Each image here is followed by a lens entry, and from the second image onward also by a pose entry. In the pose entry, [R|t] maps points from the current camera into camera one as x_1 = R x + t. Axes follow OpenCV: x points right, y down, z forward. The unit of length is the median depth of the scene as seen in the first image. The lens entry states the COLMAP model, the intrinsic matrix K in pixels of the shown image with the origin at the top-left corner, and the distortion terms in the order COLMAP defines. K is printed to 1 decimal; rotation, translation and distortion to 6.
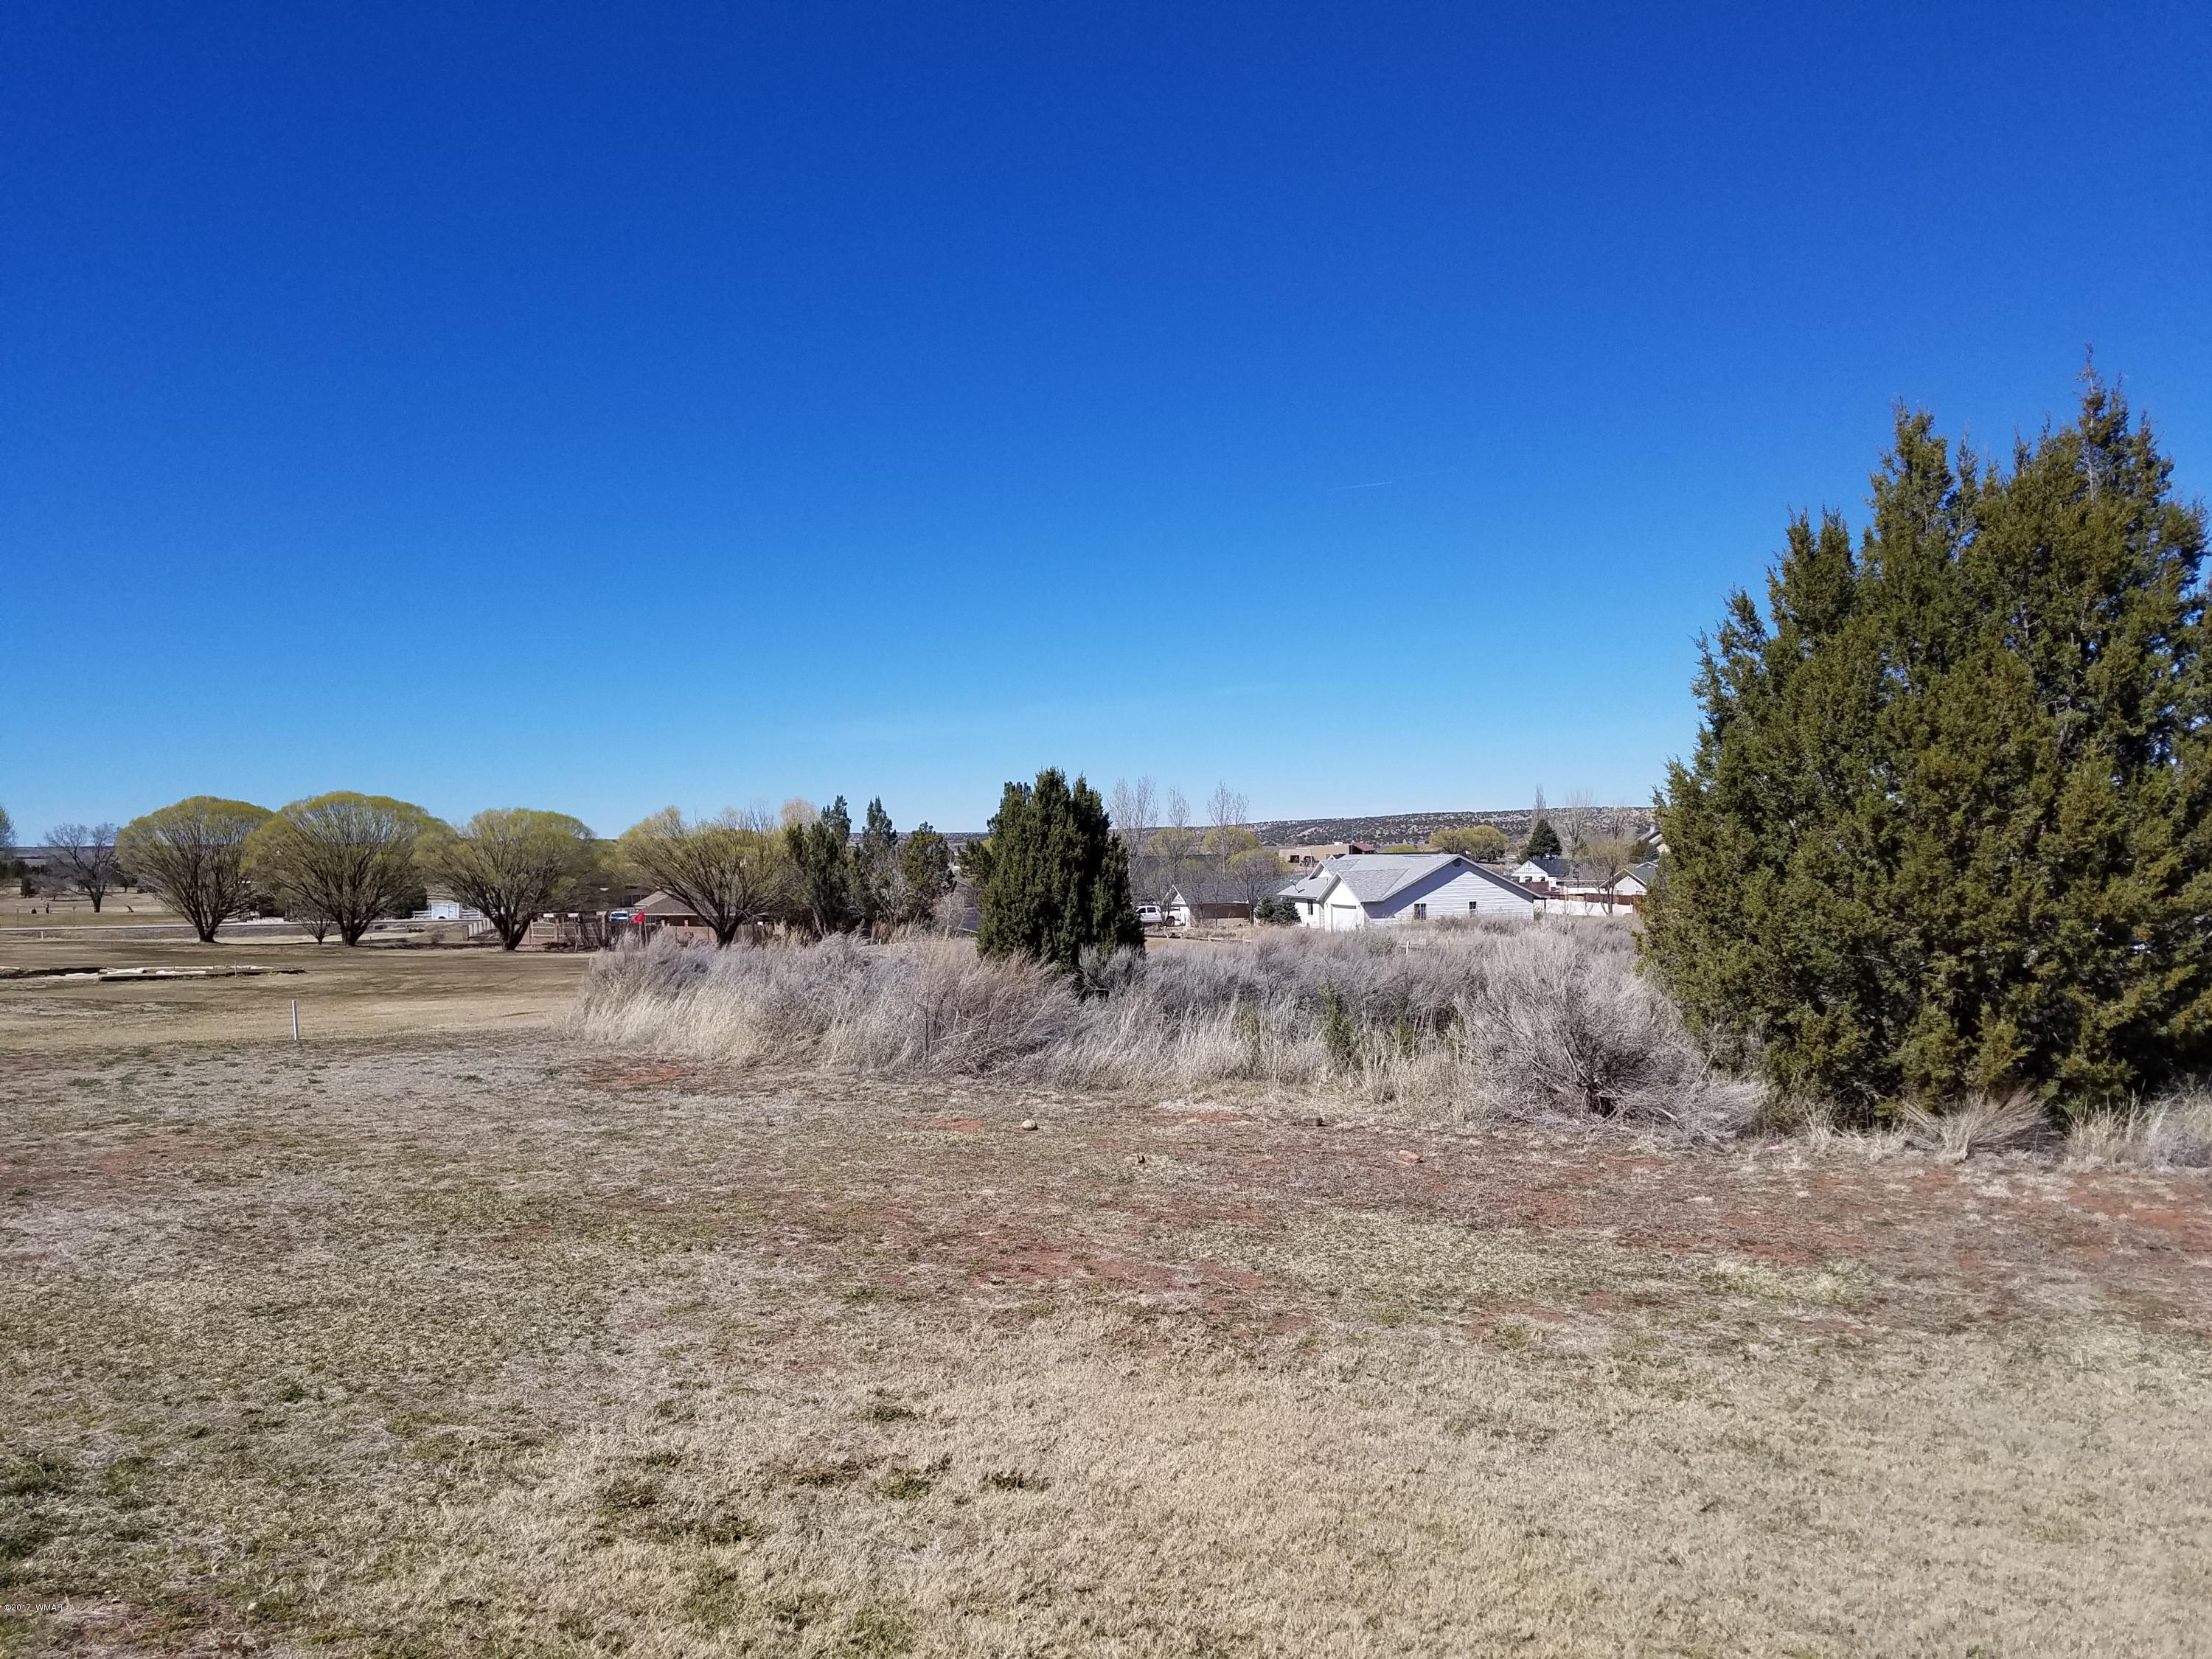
lens RADIAL K [[1750.6, 0, 1108.9], [0, 1750.6, 849.4], [0, 0, 1]] dist [0.115799, -0.147878]
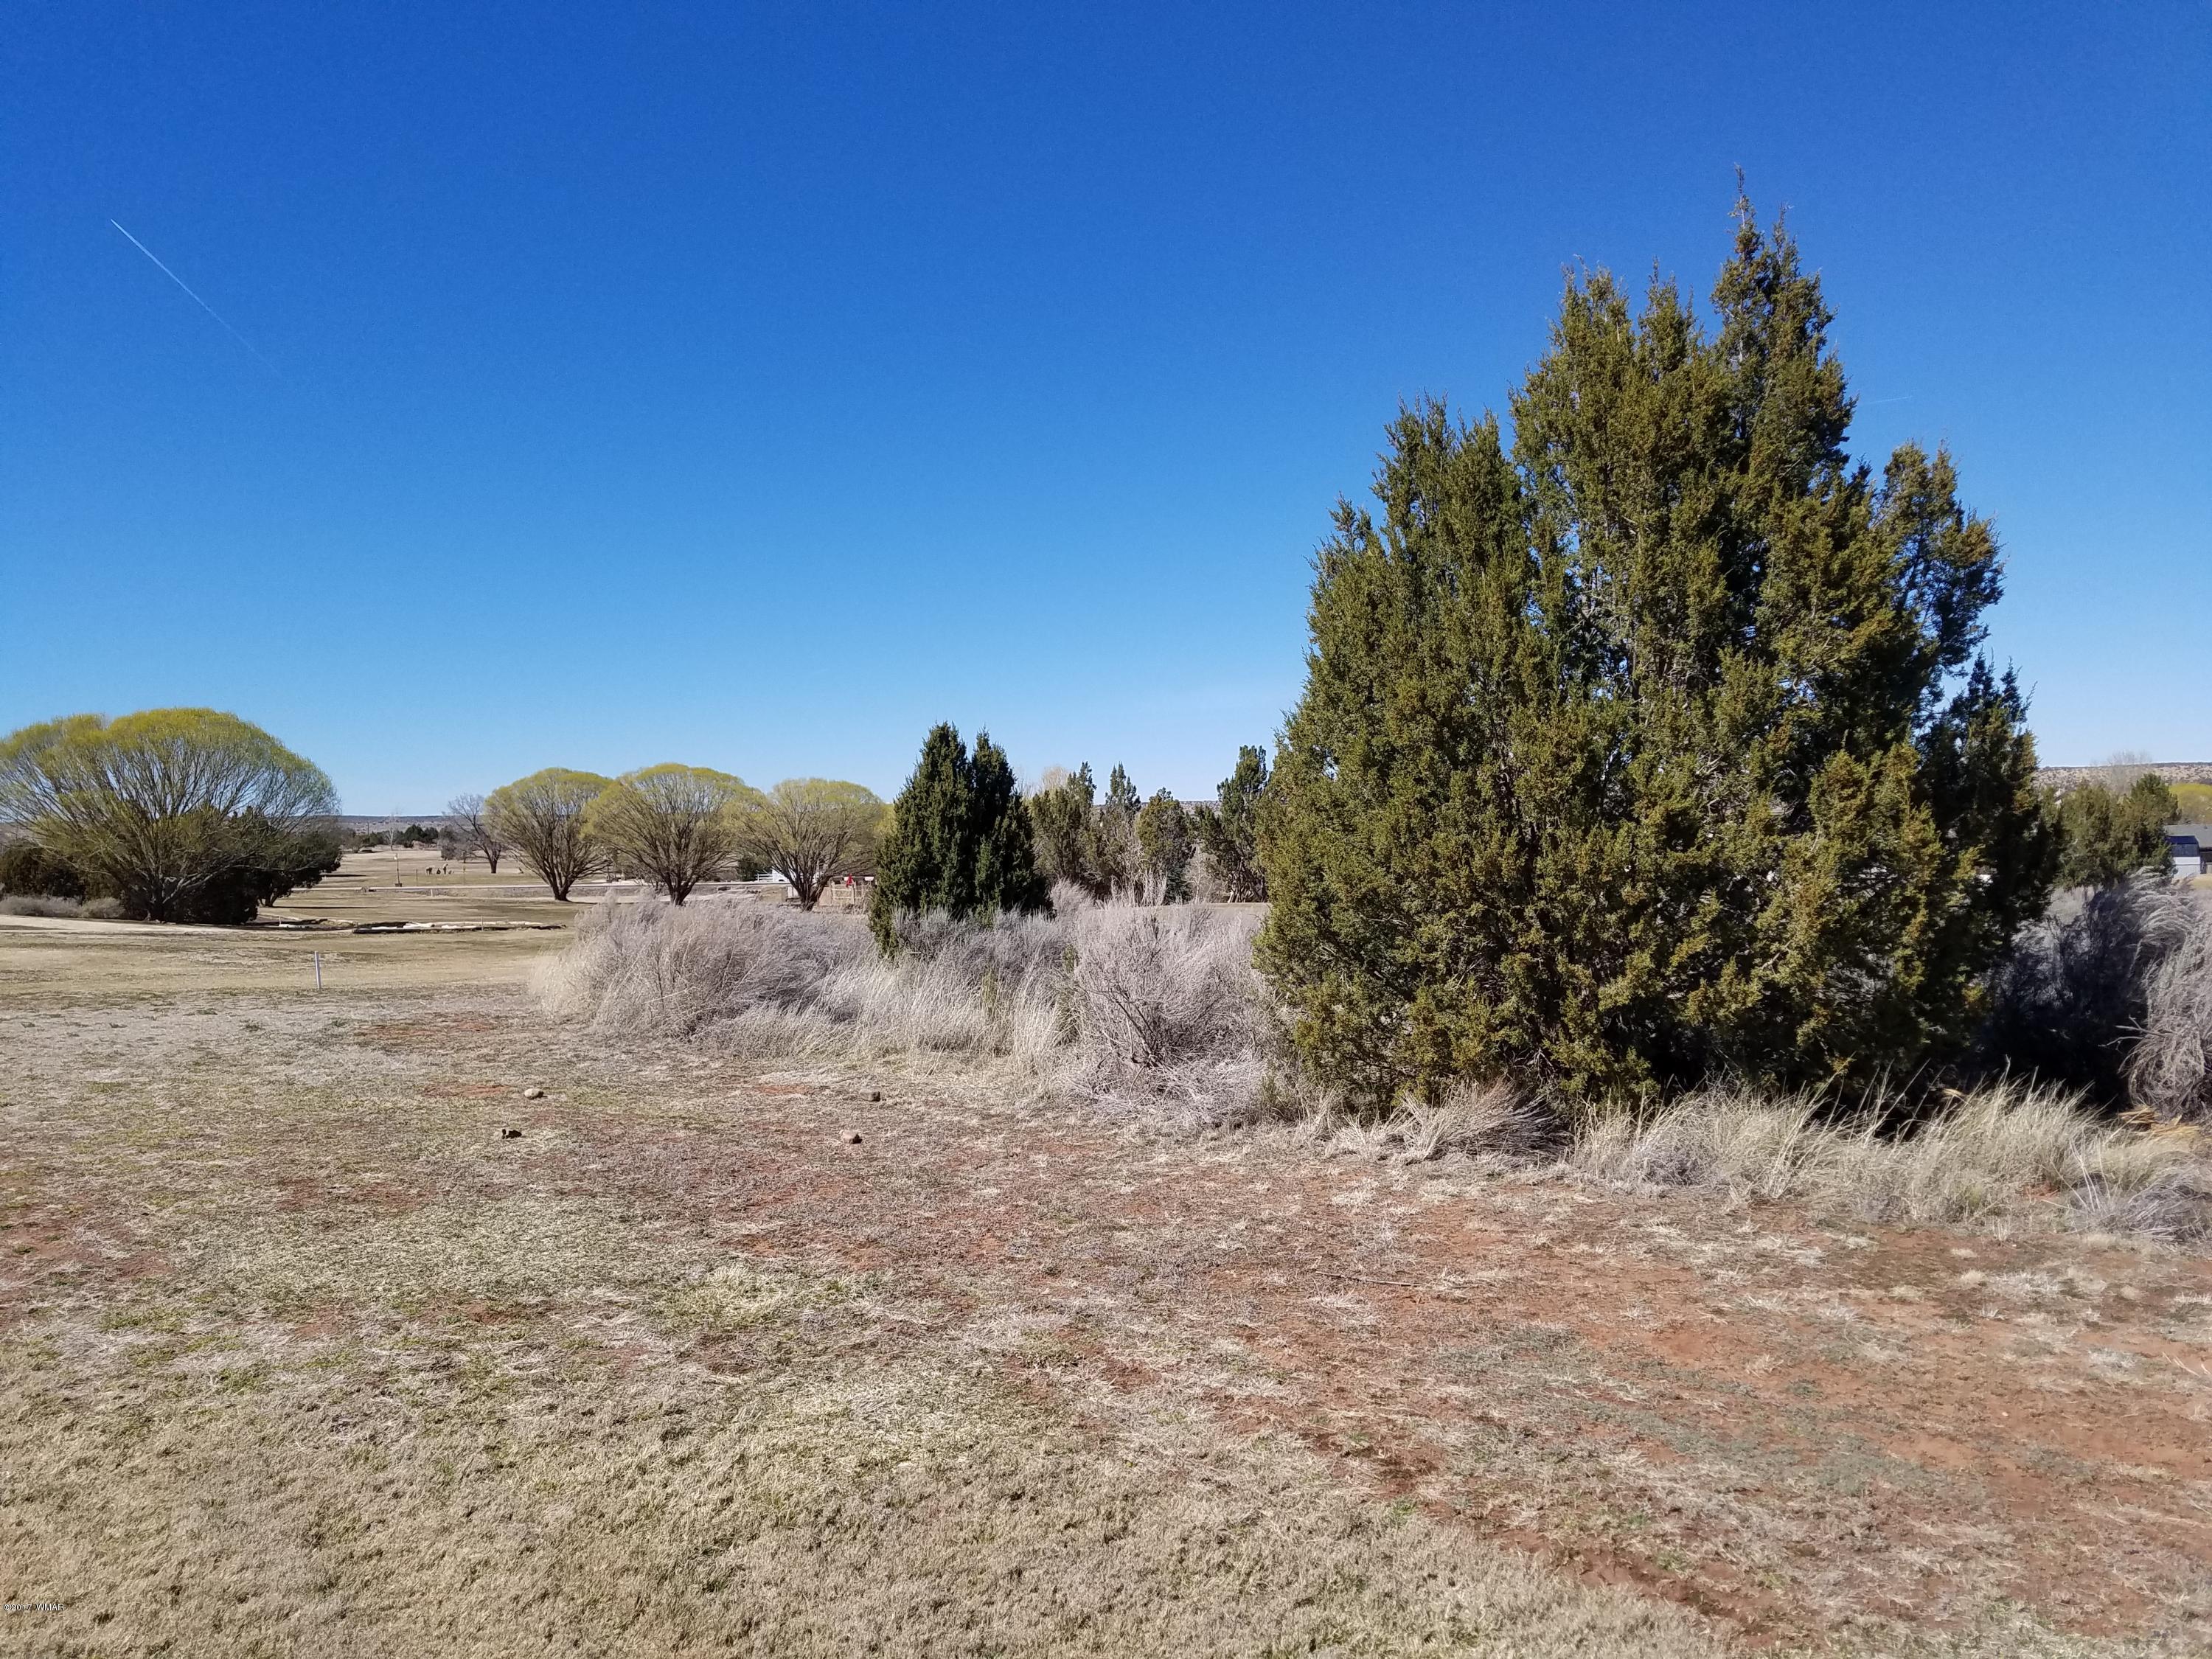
lens RADIAL K [[1750.6, 0, 1134.1], [0, 1750.6, 847.8], [0, 0, 1]] dist [0.115799, -0.147878]
pose [[0.968266, 0.003766, -0.249893, 0.125123], [0.000036, 0.999884, 0.015210, 0.003033], [0.249922, -0.014737, 0.968154, 0.036920]]
